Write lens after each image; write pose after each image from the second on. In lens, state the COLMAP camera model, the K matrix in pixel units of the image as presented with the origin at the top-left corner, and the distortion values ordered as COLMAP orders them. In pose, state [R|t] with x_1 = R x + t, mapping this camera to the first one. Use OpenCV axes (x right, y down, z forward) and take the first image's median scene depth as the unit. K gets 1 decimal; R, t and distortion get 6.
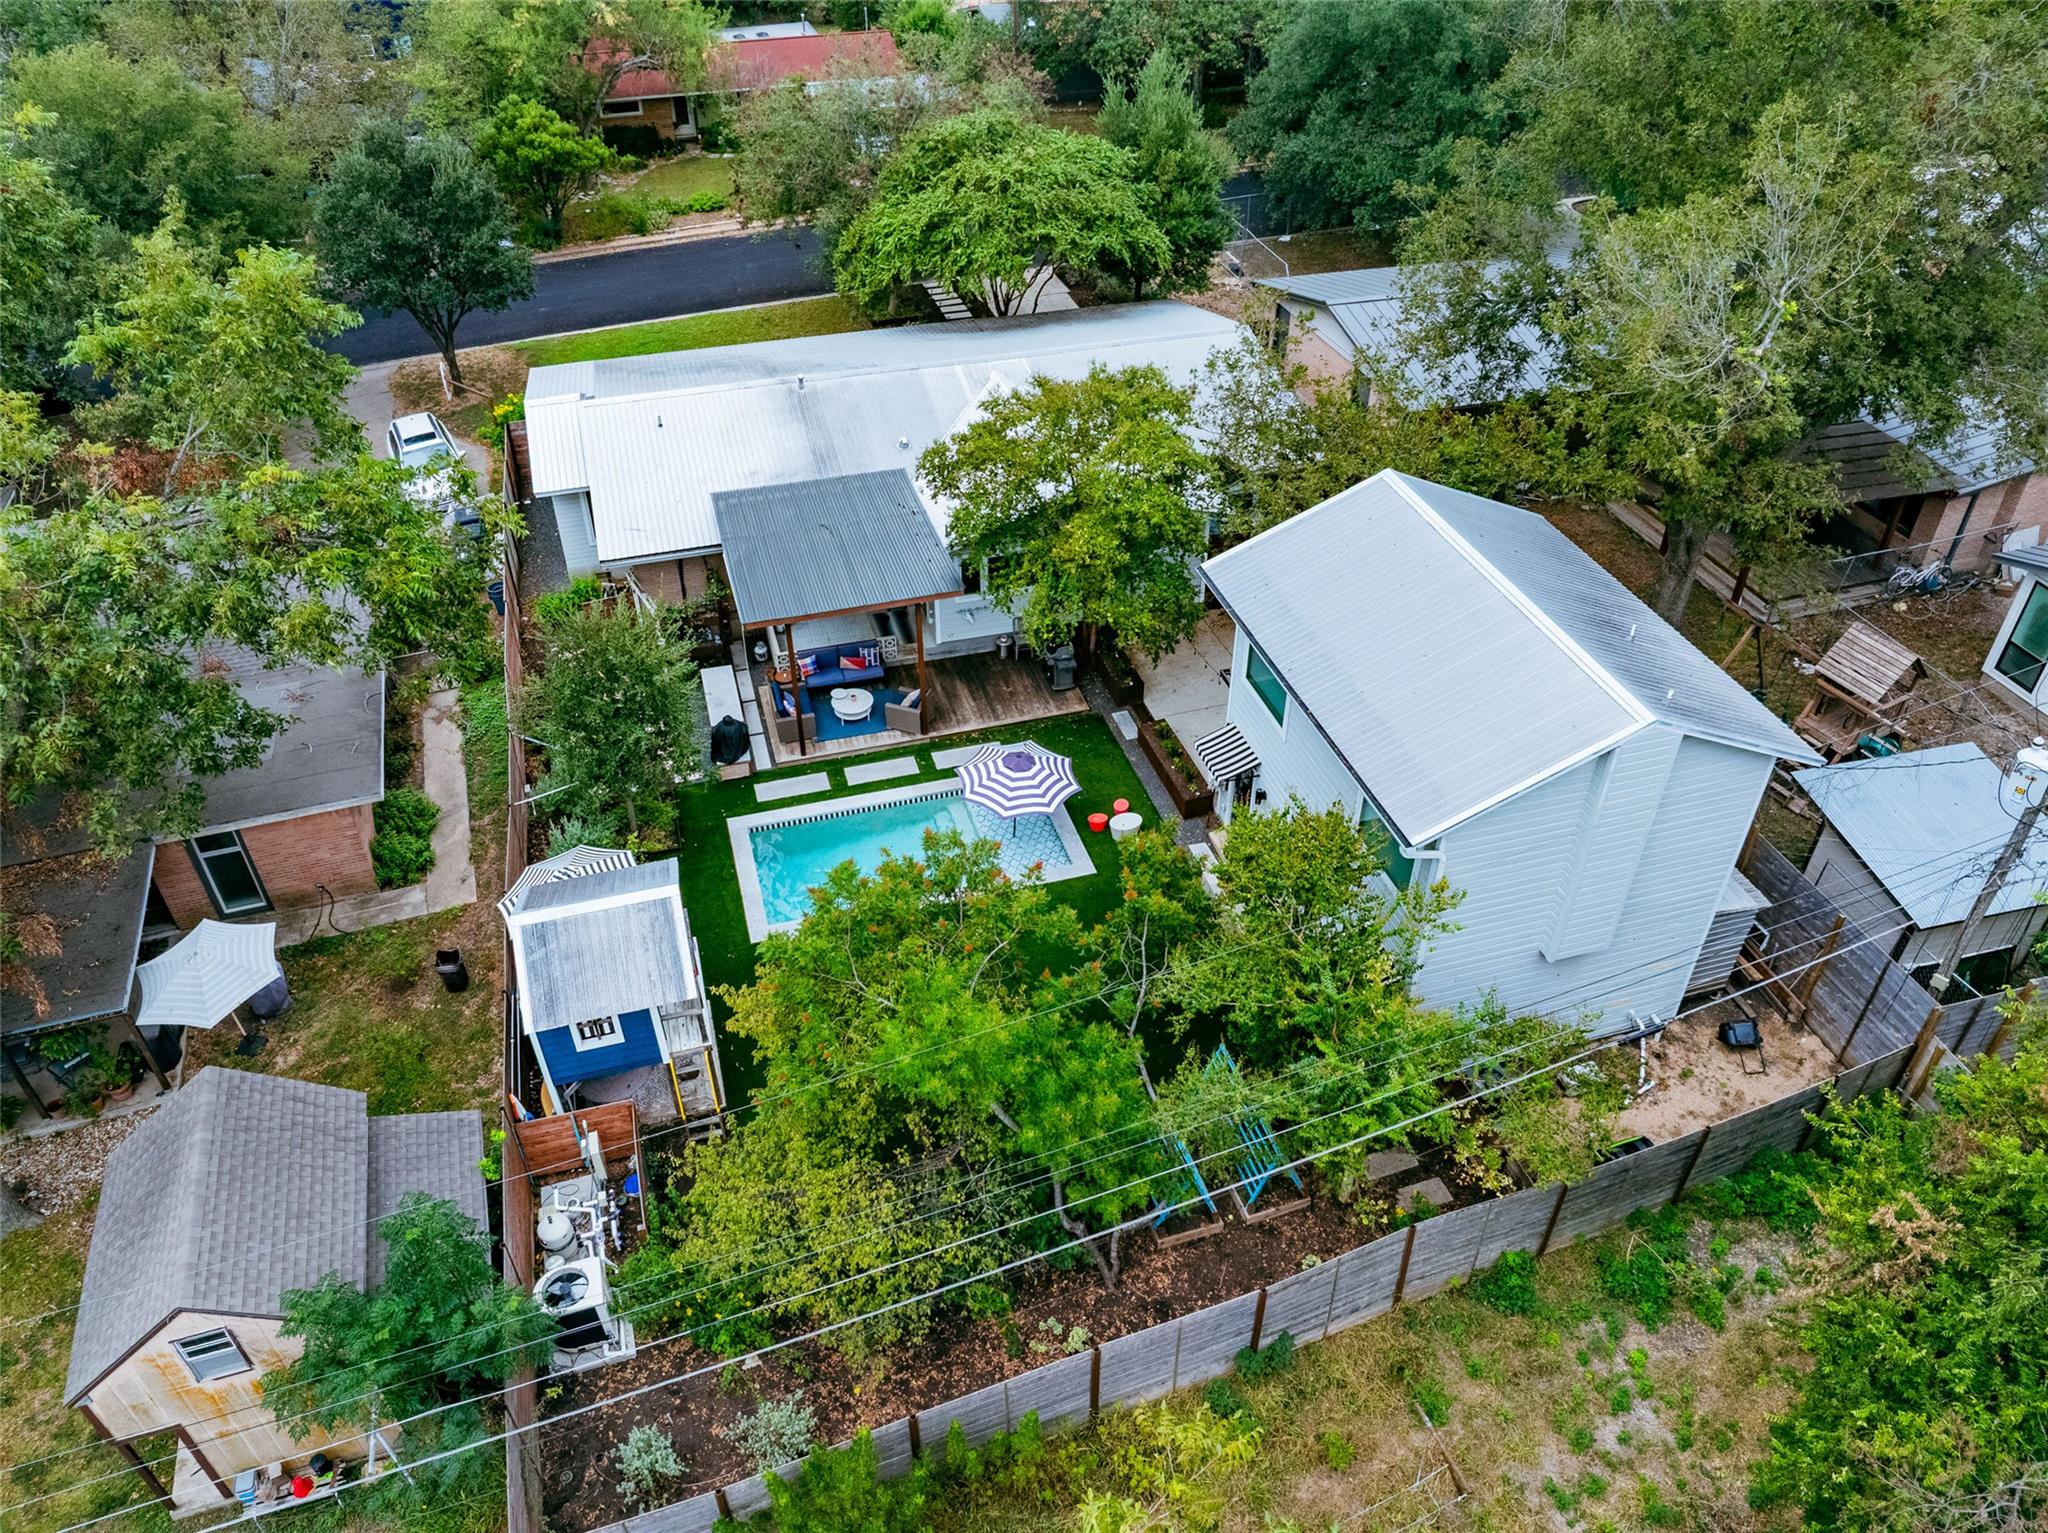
lens RADIAL K [[1439.5, 0, 1028.4], [0, 1439.5, 769.0], [0, 0, 1]] dist [-0.043929, 0.008271]
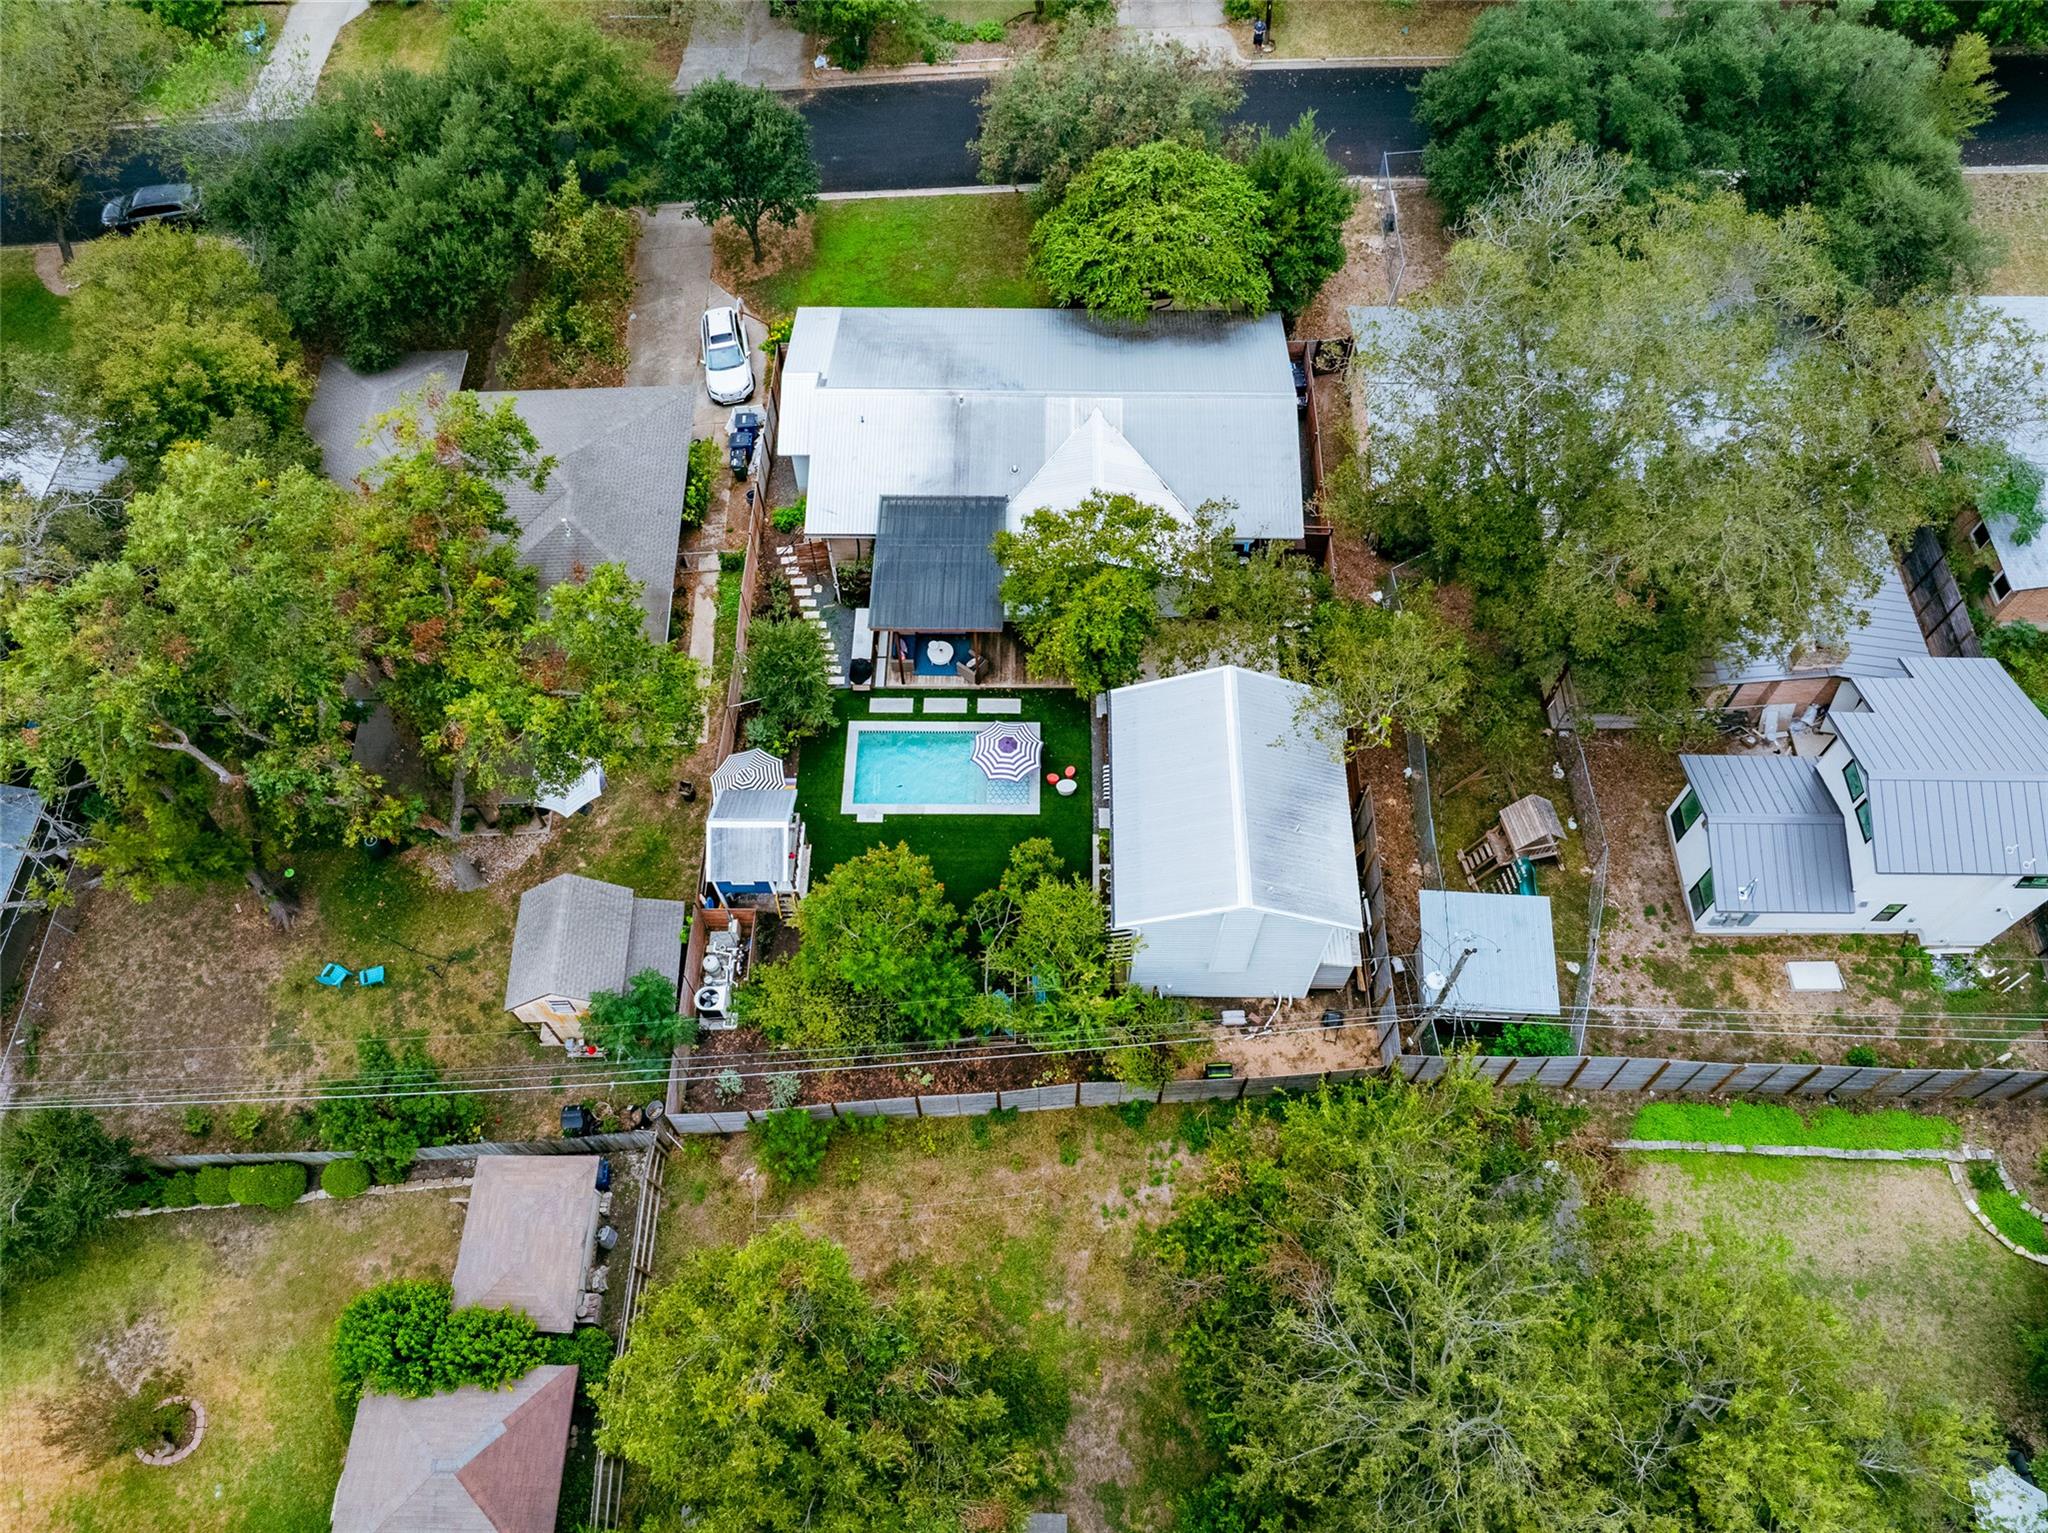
lens RADIAL K [[1433.0, 0, 1028.1], [0, 1433.0, 763.9], [0, 0, 1]] dist [-0.042280, -0.002756]
pose [[0.956905, 0.247745, -0.151508, 0.257281], [-0.175873, 0.909561, 0.376519, -0.577844], [0.231087, -0.333647, 0.913936, -0.514062]]
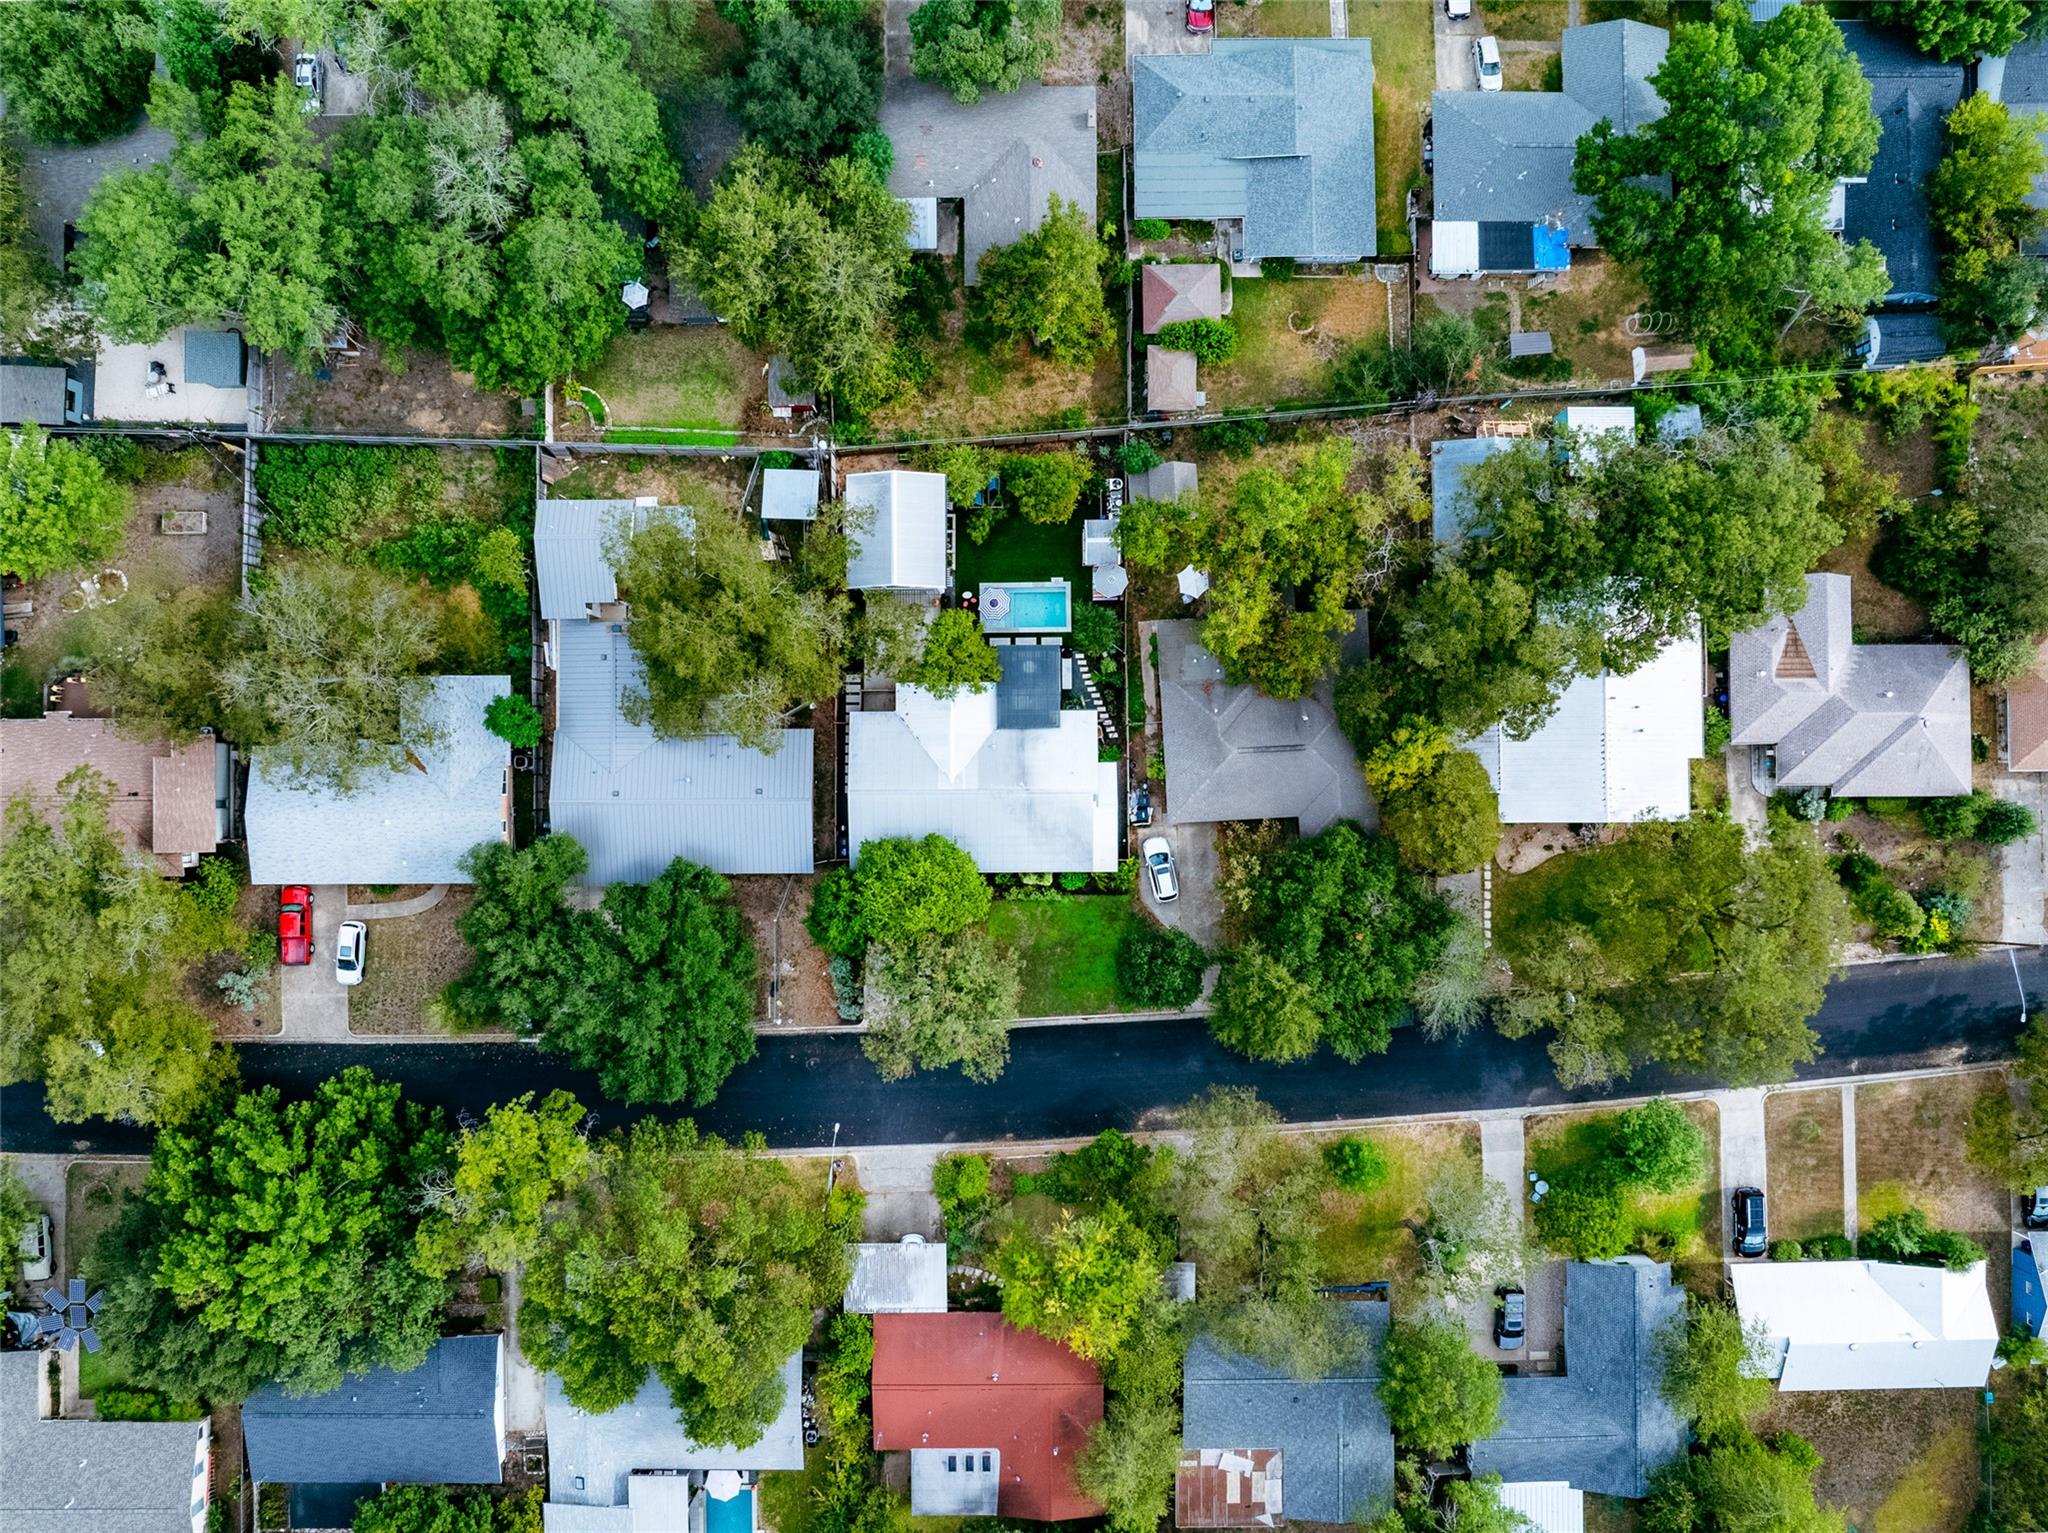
lens RADIAL K [[1439.5, 0, 1028.4], [0, 1439.5, 769.0], [0, 0, 1]] dist [-0.043929, 0.008271]
pose [[-0.962980, -0.269569, 0.001442, -0.195762], [0.164923, -0.584906, 0.794157, -2.932767], [-0.213237, 0.764995, 0.607711, -0.875355]]
